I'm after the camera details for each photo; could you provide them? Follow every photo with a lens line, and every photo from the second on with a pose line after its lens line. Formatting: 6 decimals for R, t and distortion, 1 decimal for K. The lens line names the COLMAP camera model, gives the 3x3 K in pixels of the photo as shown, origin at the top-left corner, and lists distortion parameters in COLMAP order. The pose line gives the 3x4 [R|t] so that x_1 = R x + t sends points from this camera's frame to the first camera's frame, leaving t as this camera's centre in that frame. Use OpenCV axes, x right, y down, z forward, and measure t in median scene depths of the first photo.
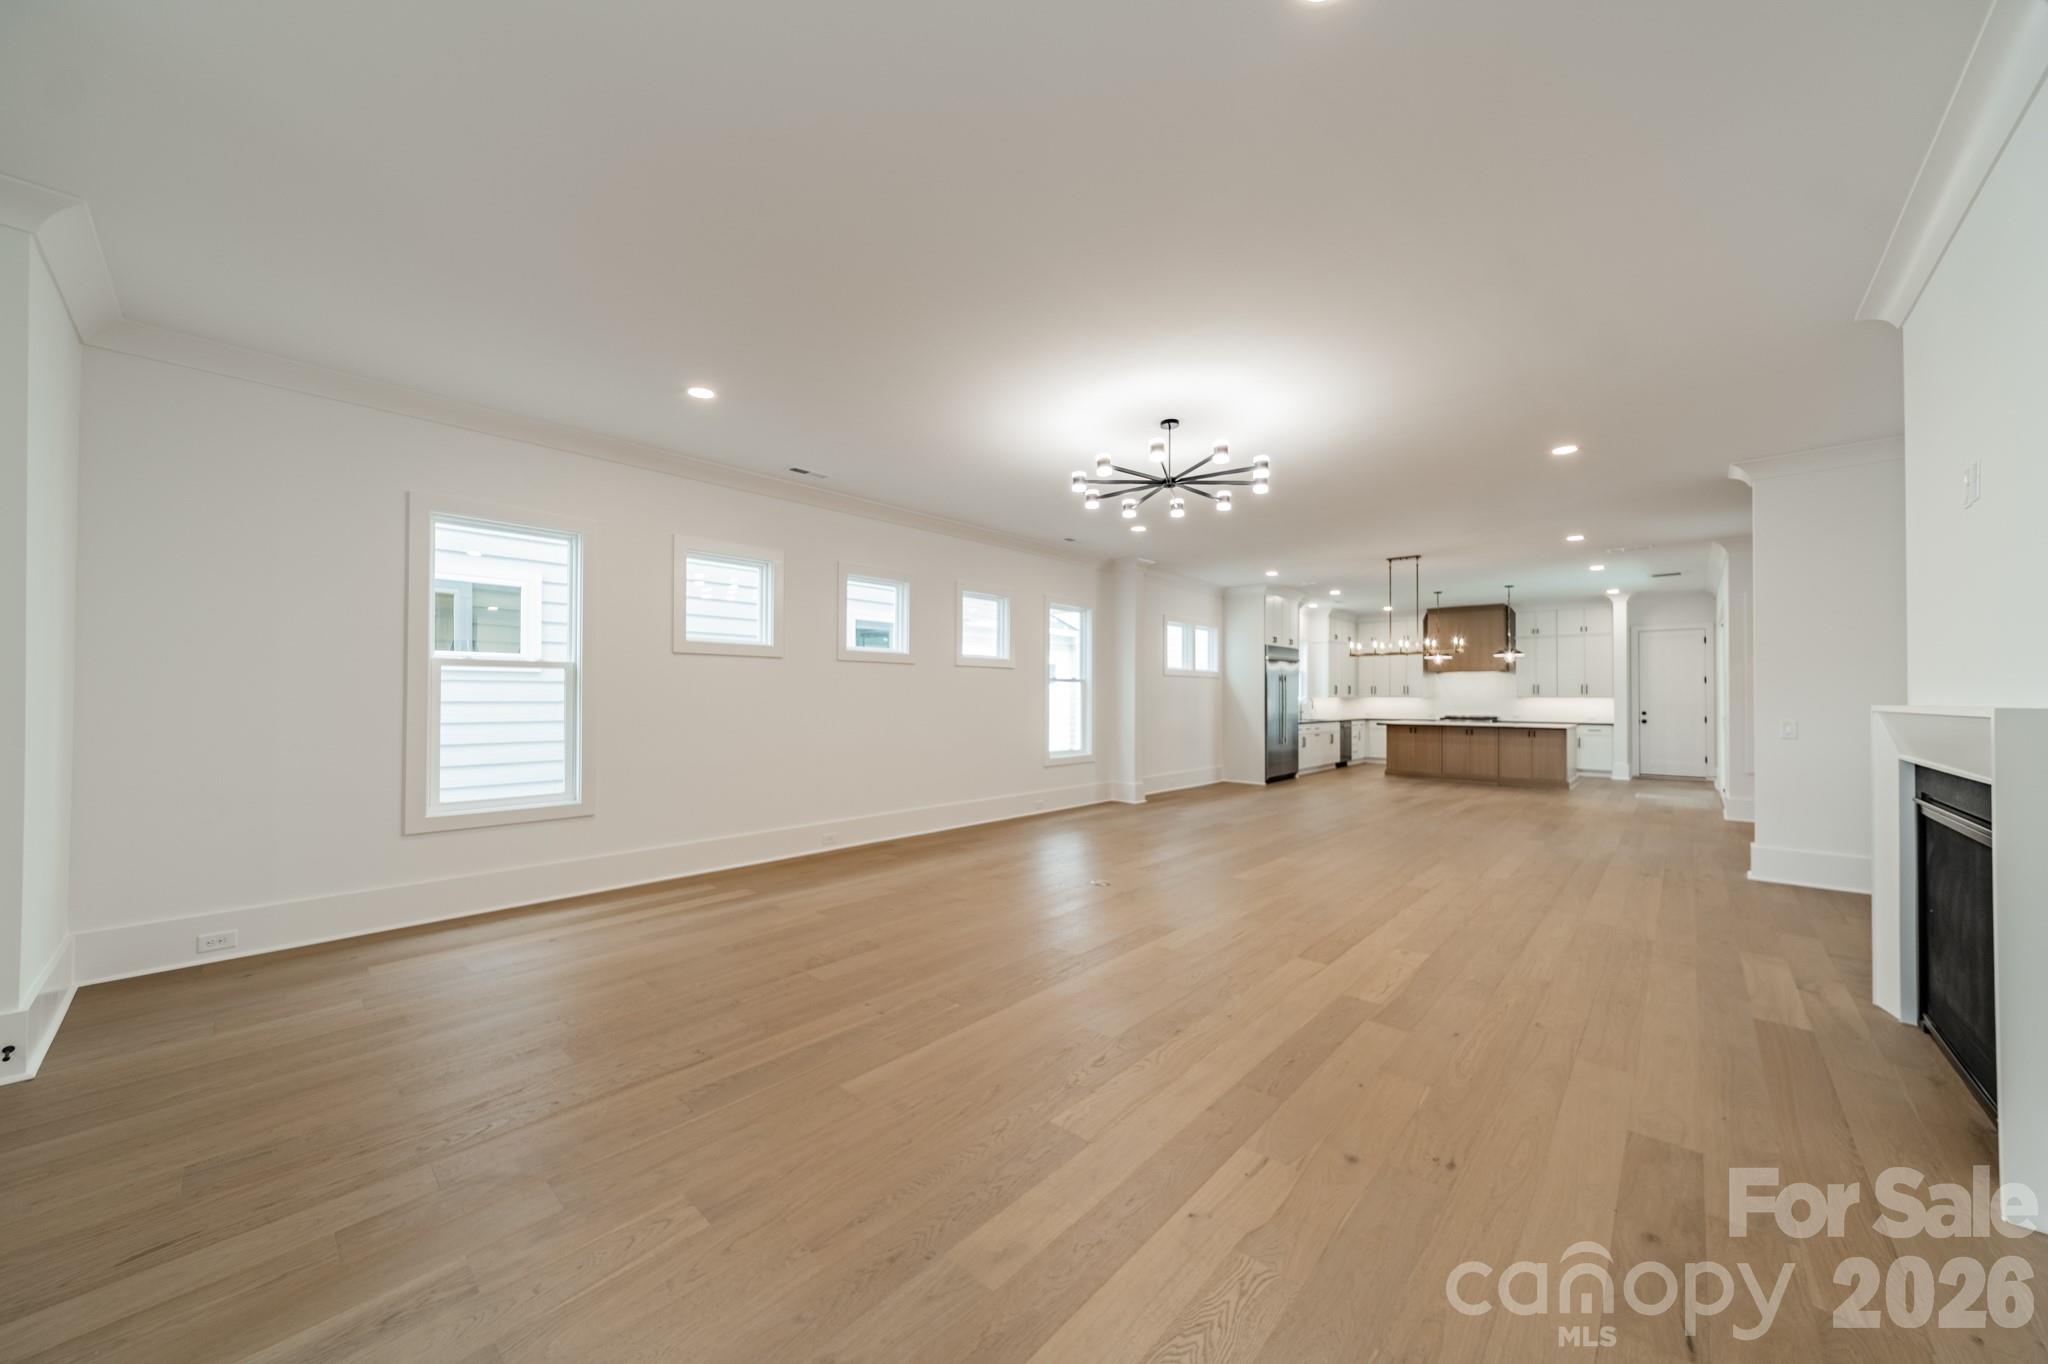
lens RADIAL K [[718.9, 0, 1026.2], [0, 718.9, 686.8], [0, 0, 1]] dist [0.006401, 0.000407]
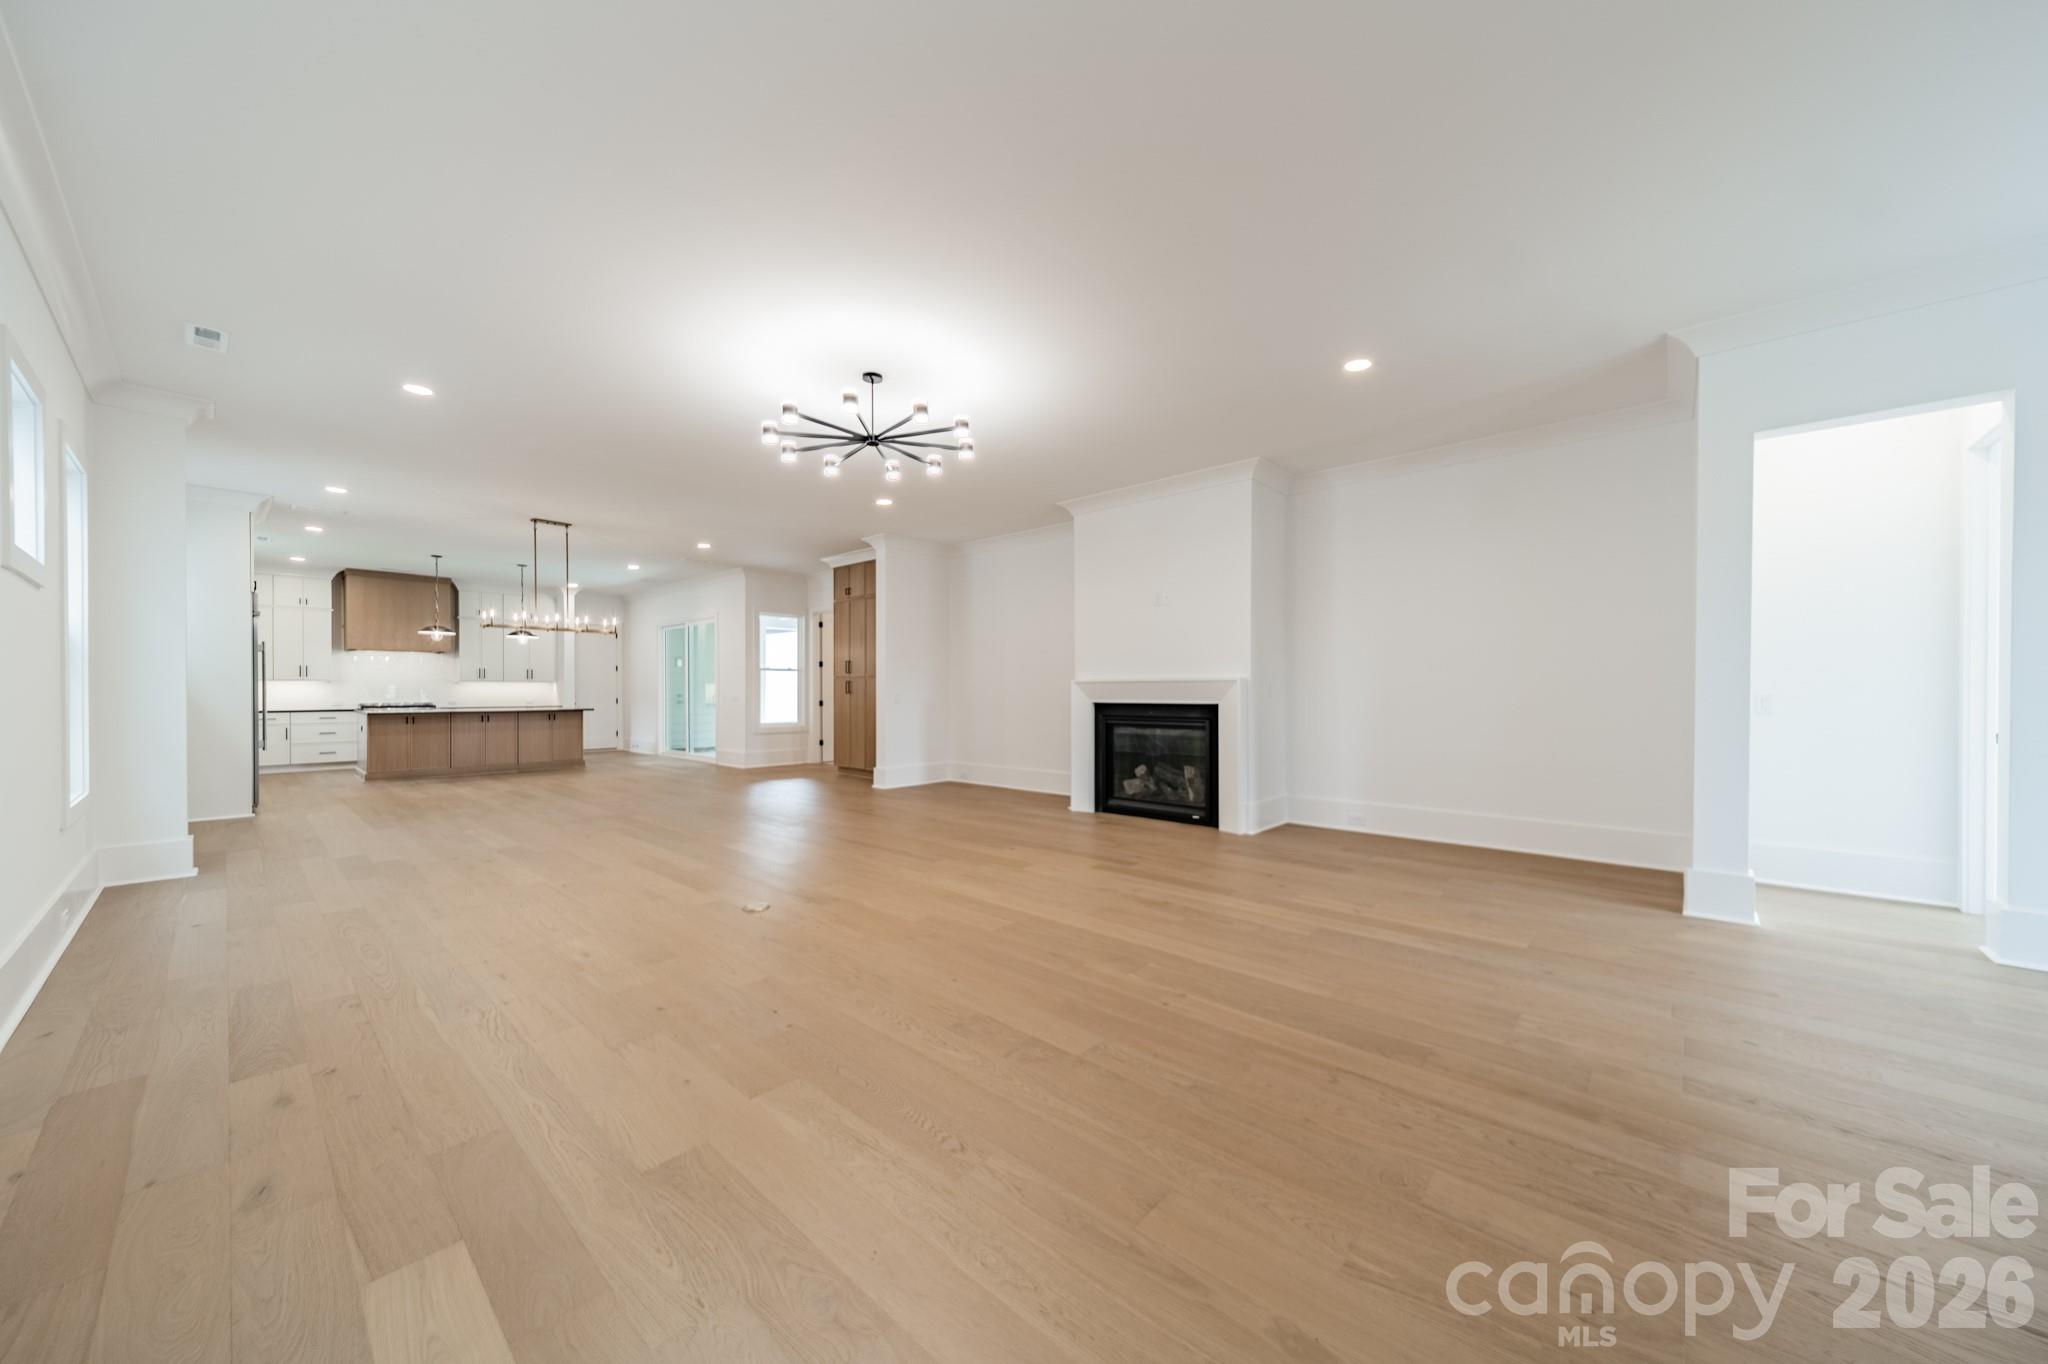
lens RADIAL K [[718.9, 0, 1036.1], [0, 718.9, 686.2], [0, 0, 1]] dist [0.006401, 0.000407]
pose [[-0.015069, 0.002972, 0.999882, -0.301726], [-0.014012, 0.999897, -0.003184, 0.015258], [-0.999788, -0.014058, -0.015026, 0.321947]]
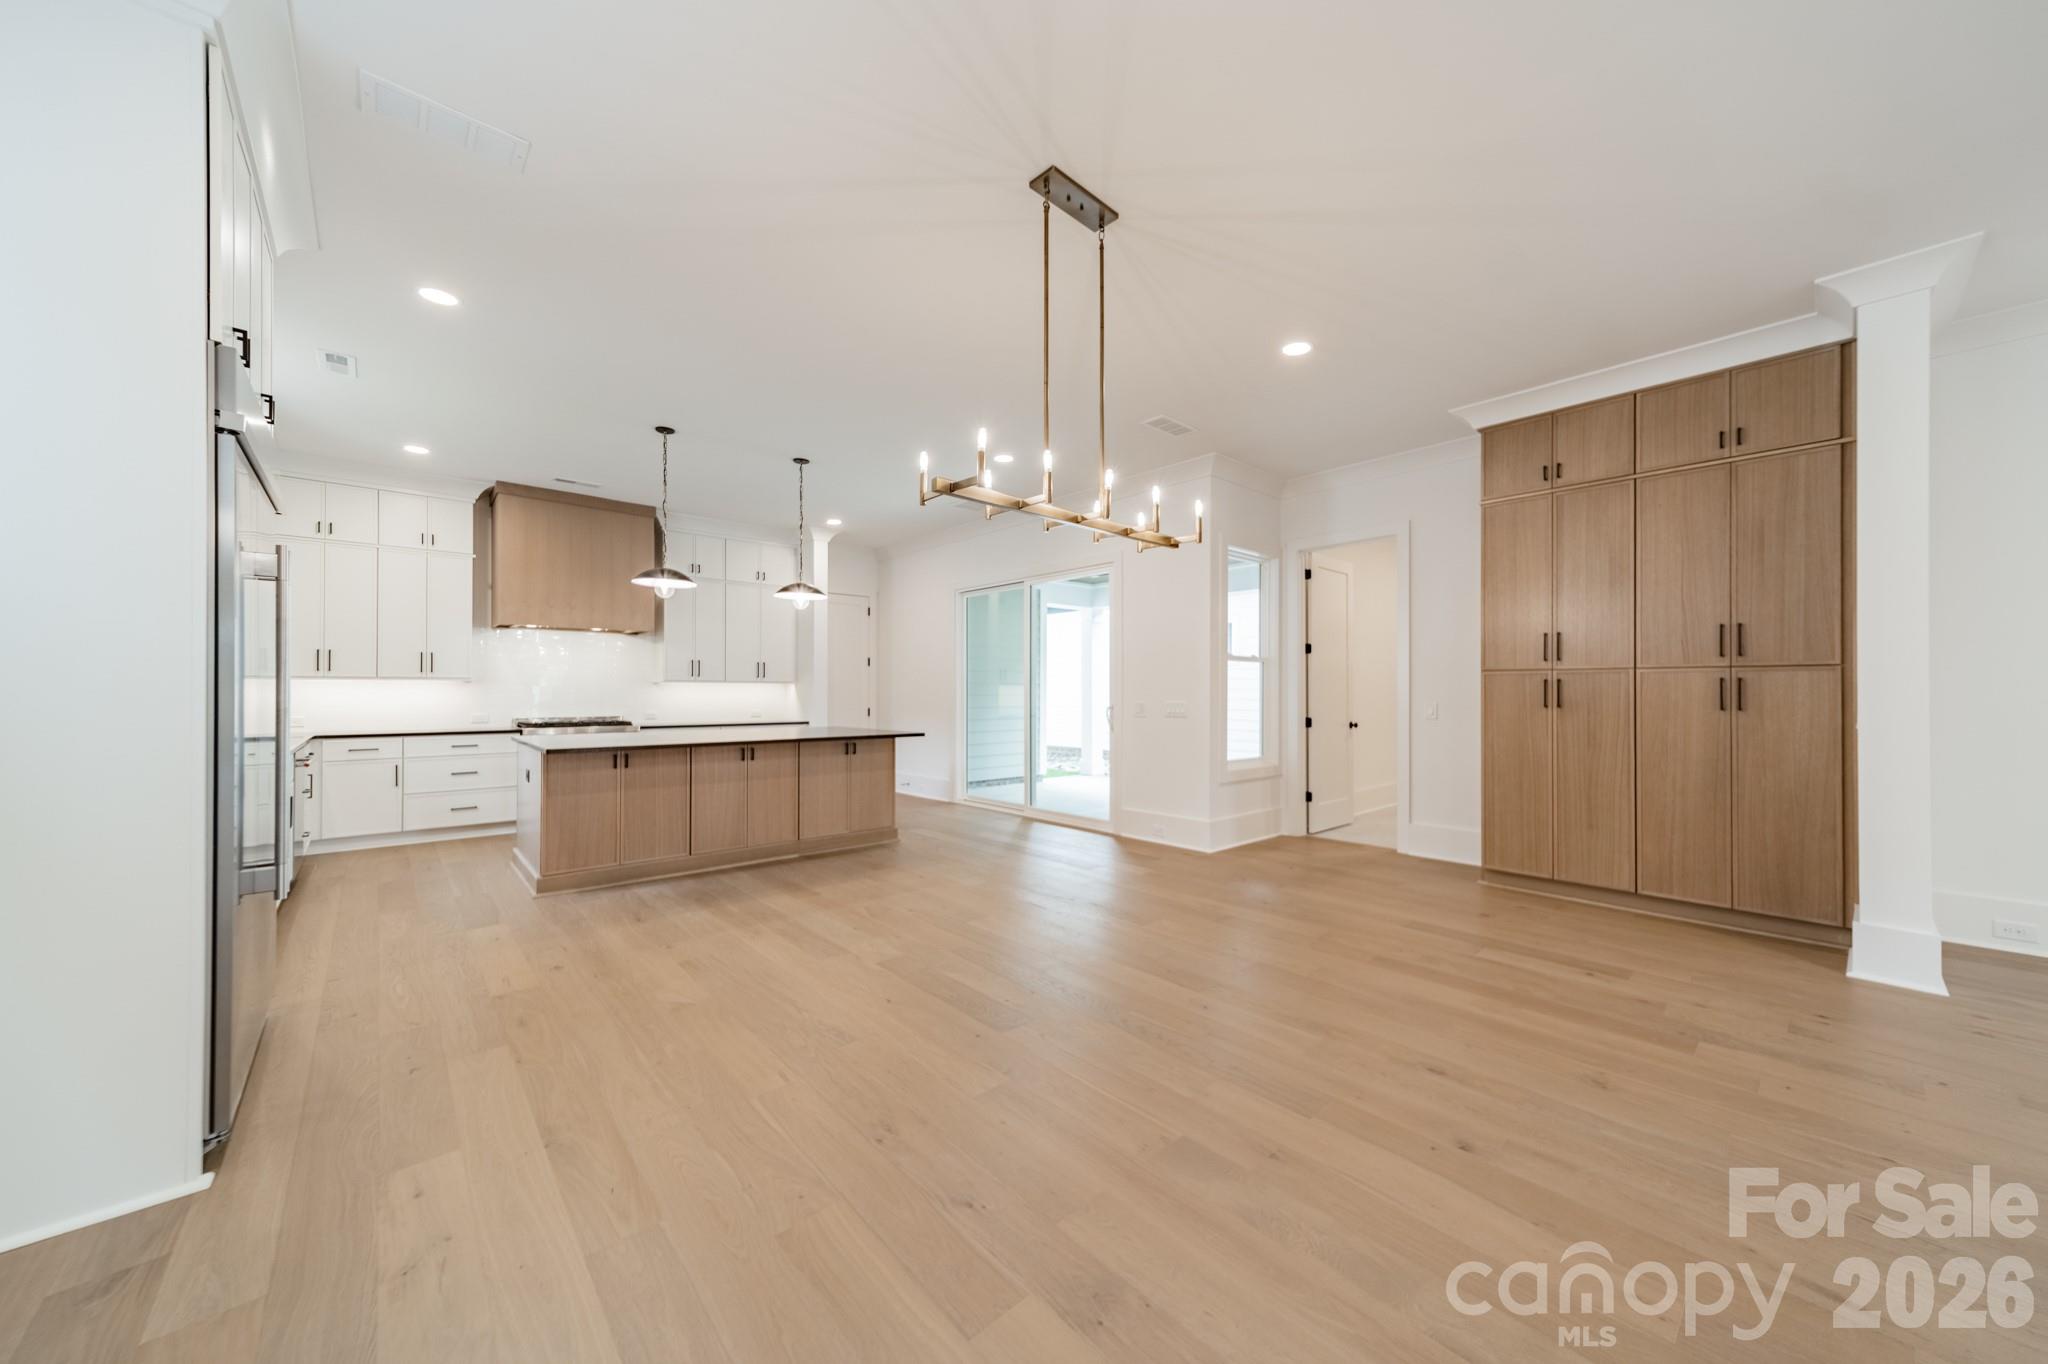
lens RADIAL K [[718.9, 0, 1033.9], [0, 718.9, 682.7], [0, 0, 1]] dist [0.006401, 0.000407]
pose [[0.093155, 0.011455, 0.995586, 0.178192], [-0.015654, 0.999827, -0.010040, 0.019393], [-0.995529, -0.014650, 0.093318, 0.777566]]
